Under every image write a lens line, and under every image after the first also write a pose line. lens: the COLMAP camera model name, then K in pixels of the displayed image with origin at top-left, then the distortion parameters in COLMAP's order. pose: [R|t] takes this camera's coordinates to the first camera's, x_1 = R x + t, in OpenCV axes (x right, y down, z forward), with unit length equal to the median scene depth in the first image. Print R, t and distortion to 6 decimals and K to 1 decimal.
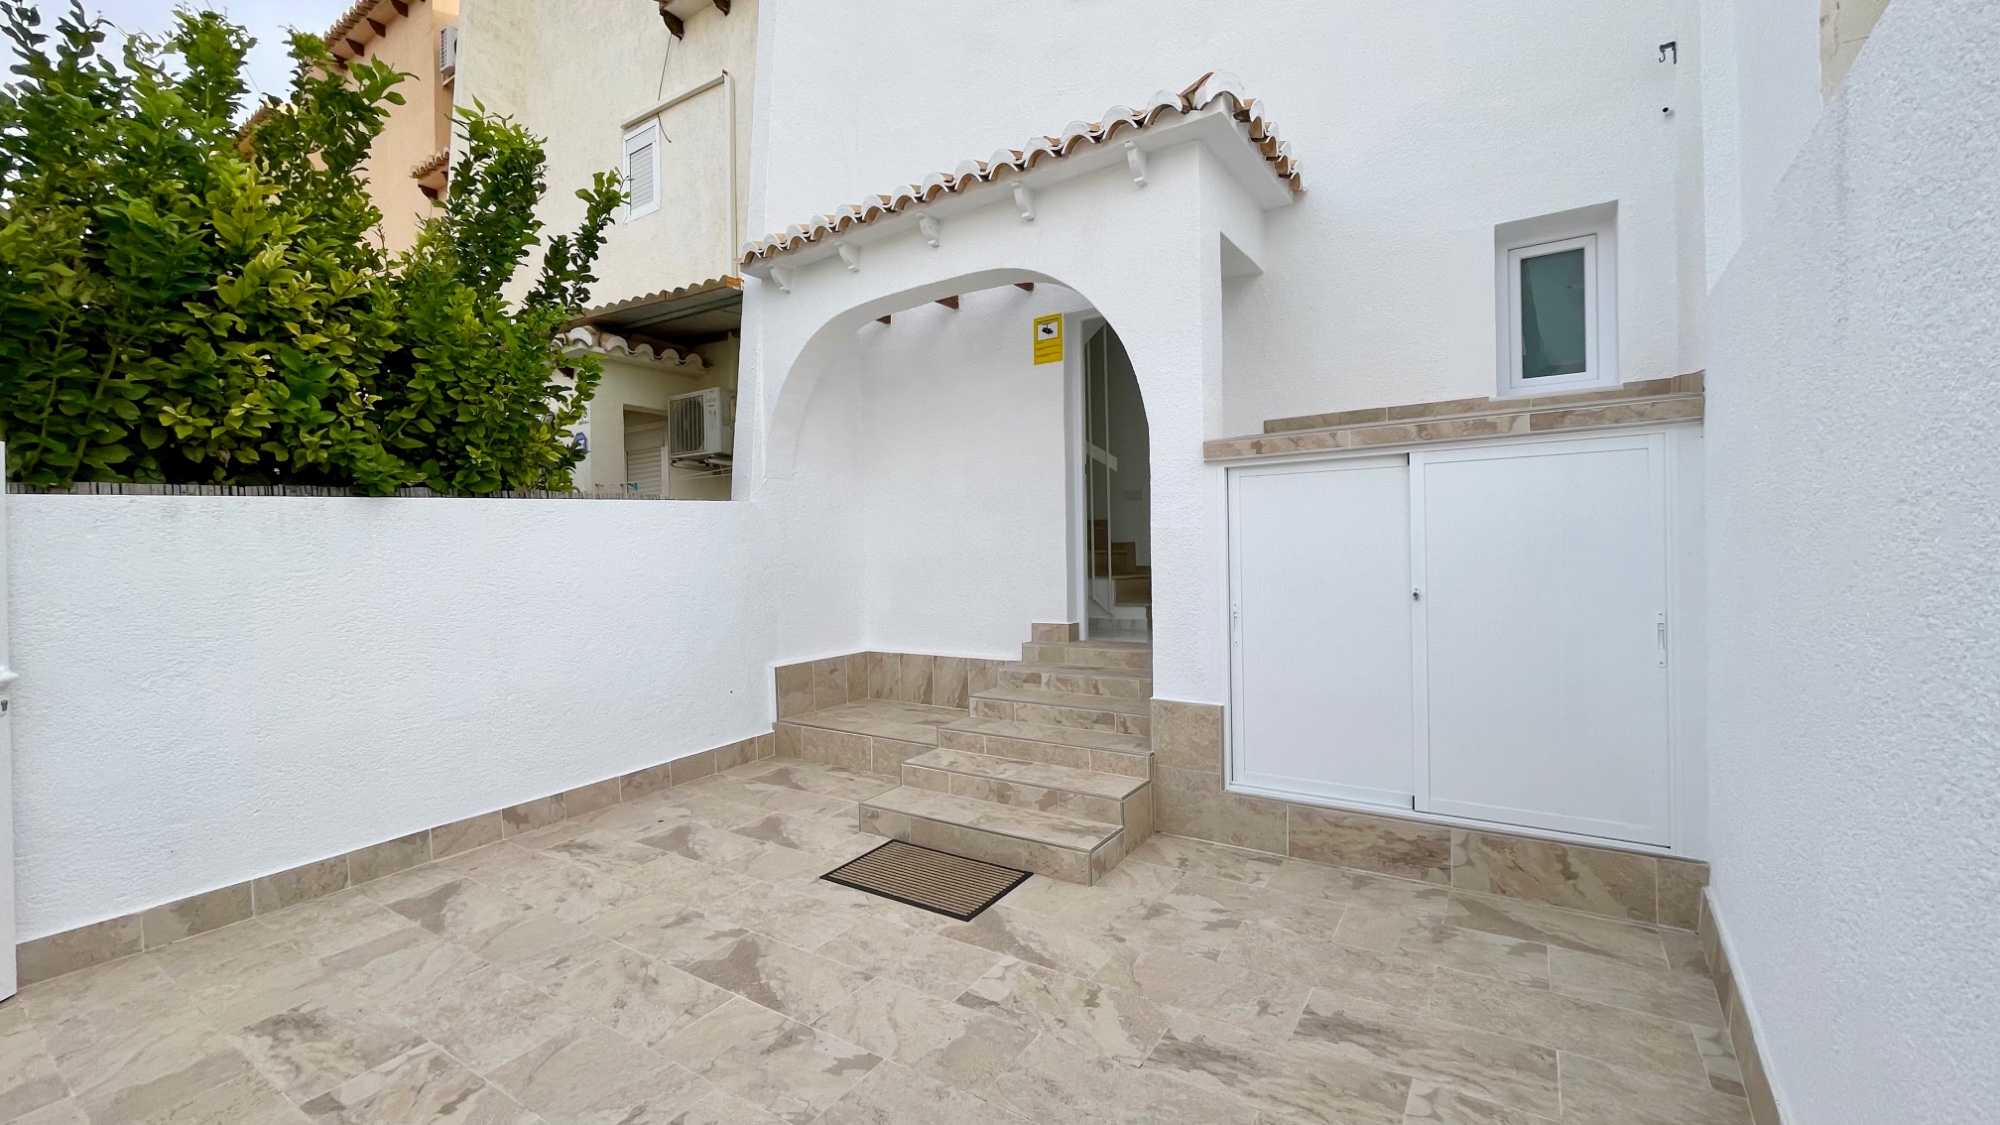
lens RADIAL K [[807.9, 0, 985.1], [0, 807.9, 551.8], [0, 0, 1]] dist [0.001074, 0.000273]
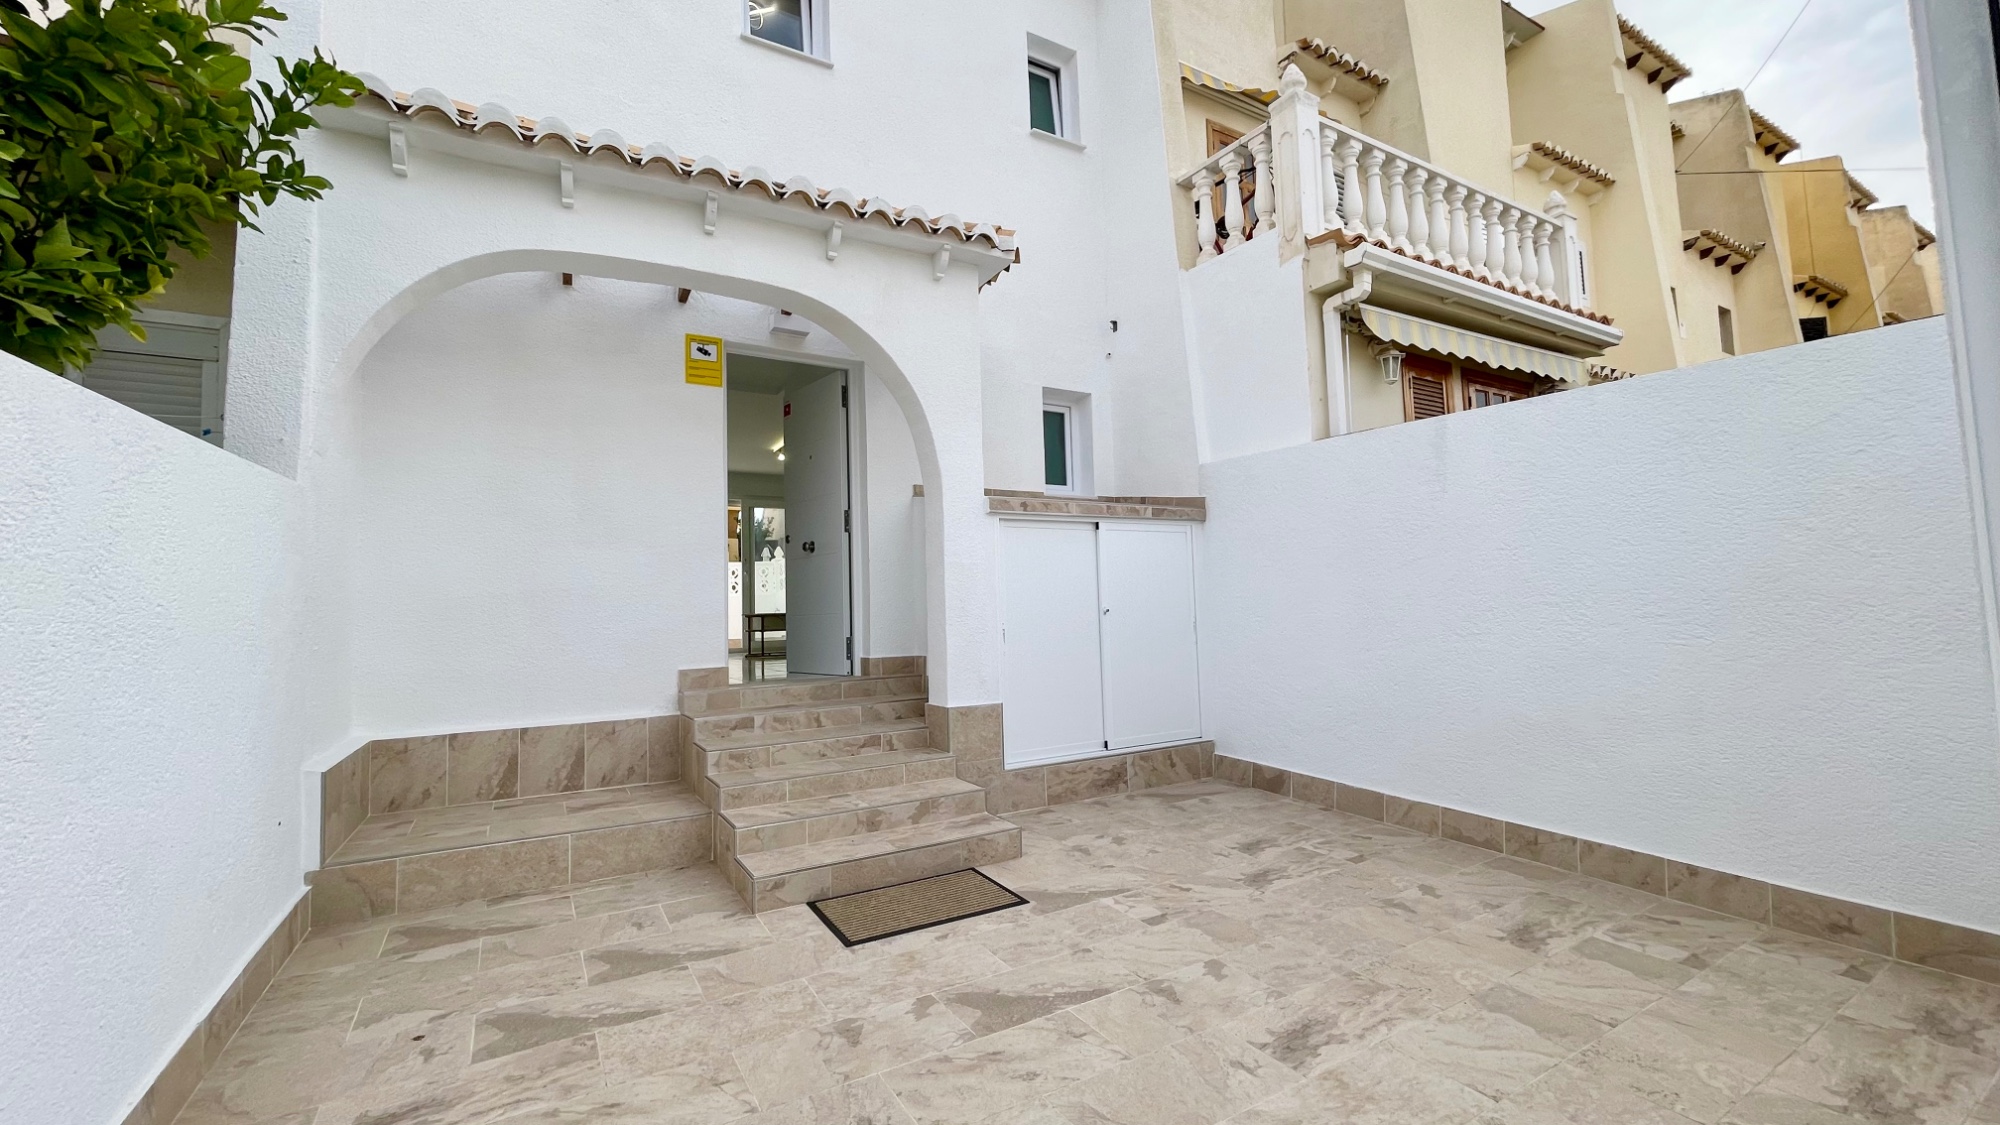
lens RADIAL K [[807.9, 0, 996.6], [0, 807.9, 553.7], [0, 0, 1]] dist [0.001074, 0.000273]
pose [[0.431214, 0.072577, 0.899326, -0.923525], [0.018498, 0.995839, -0.089235, 0.073261], [-0.902060, 0.055116, 0.428077, 0.476081]]
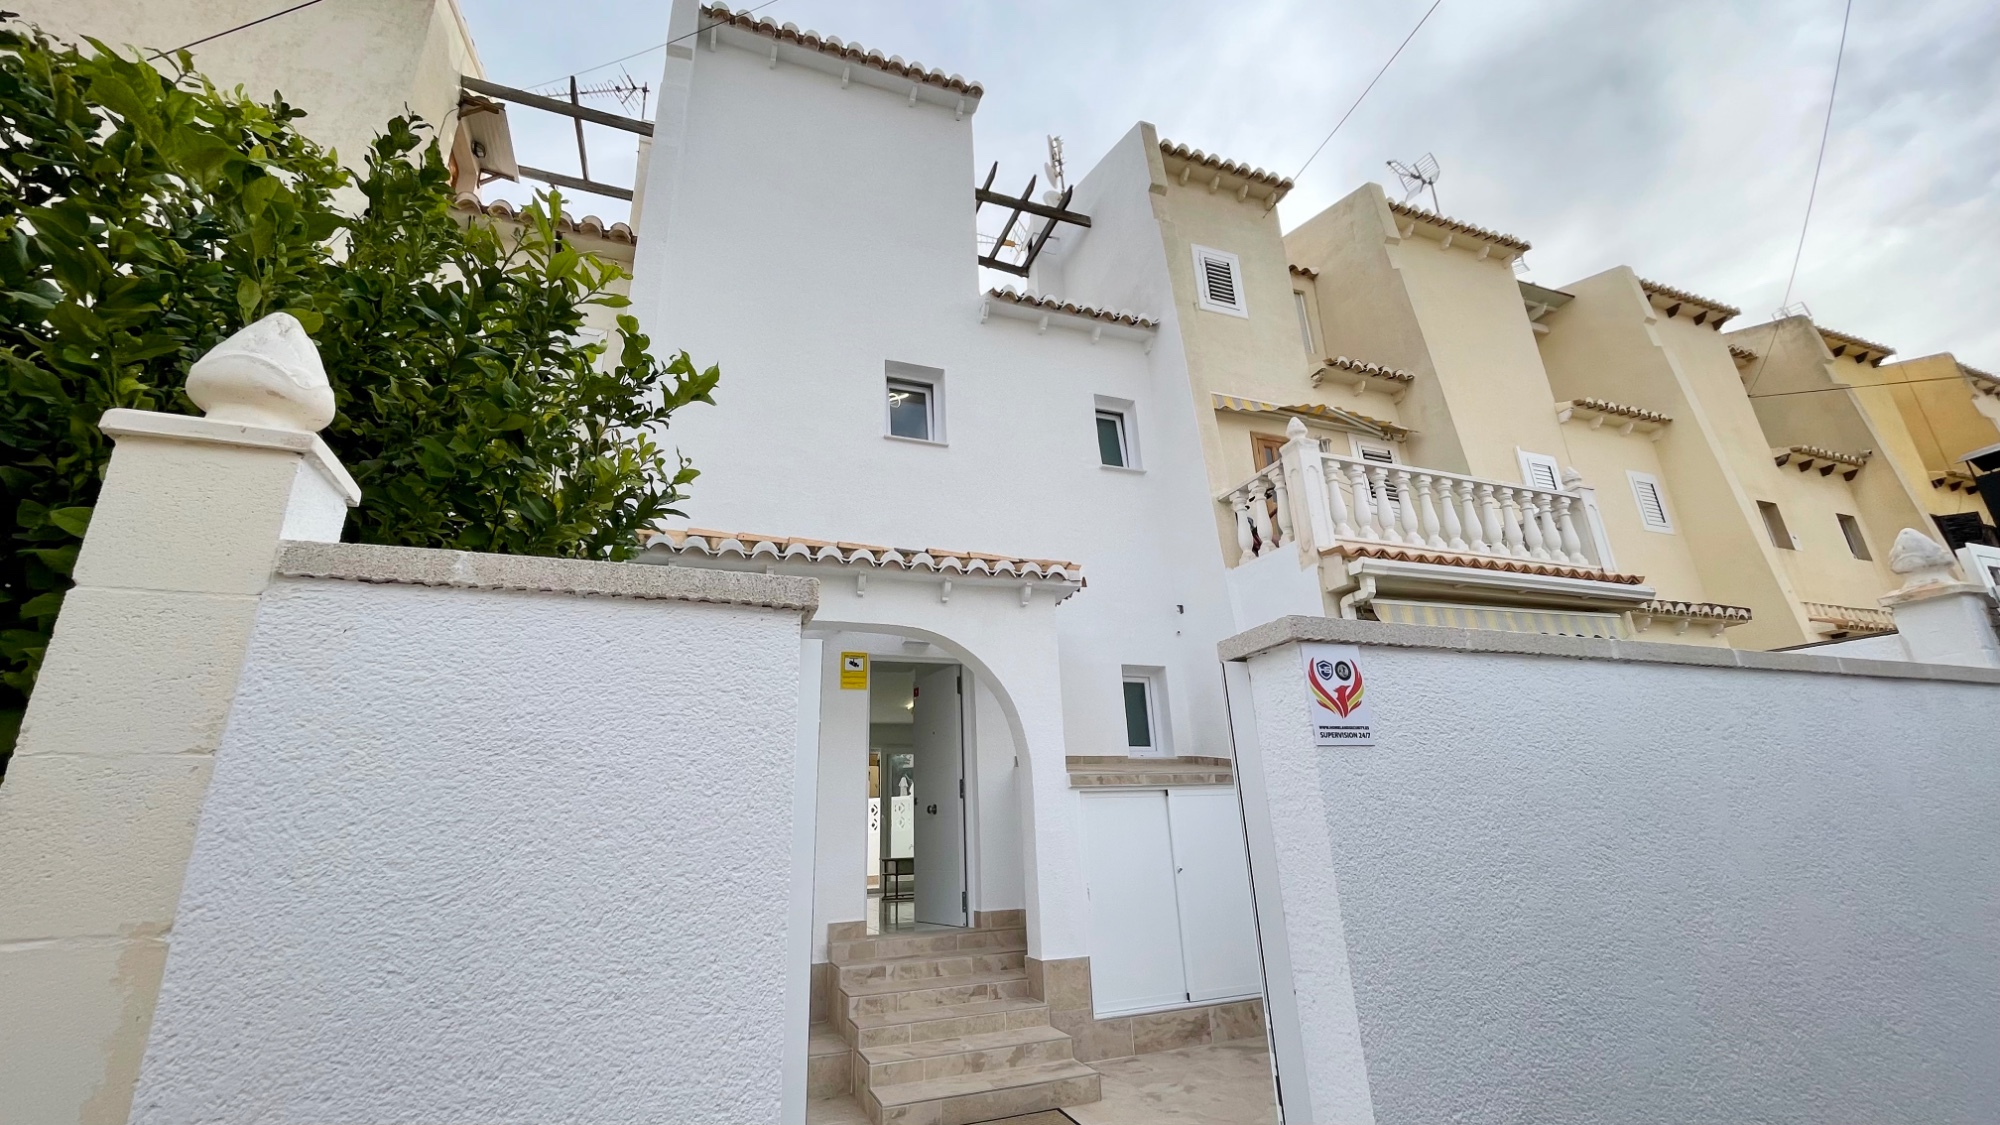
lens RADIAL K [[807.9, 0, 999.6], [0, 807.9, 556.7], [0, 0, 1]] dist [0.001074, 0.000273]
pose [[0.574752, 0.265569, 0.774037, -1.231181], [0.026537, 0.939330, -0.341985, 0.002492], [-0.817897, 0.217098, 0.532835, 0.183566]]
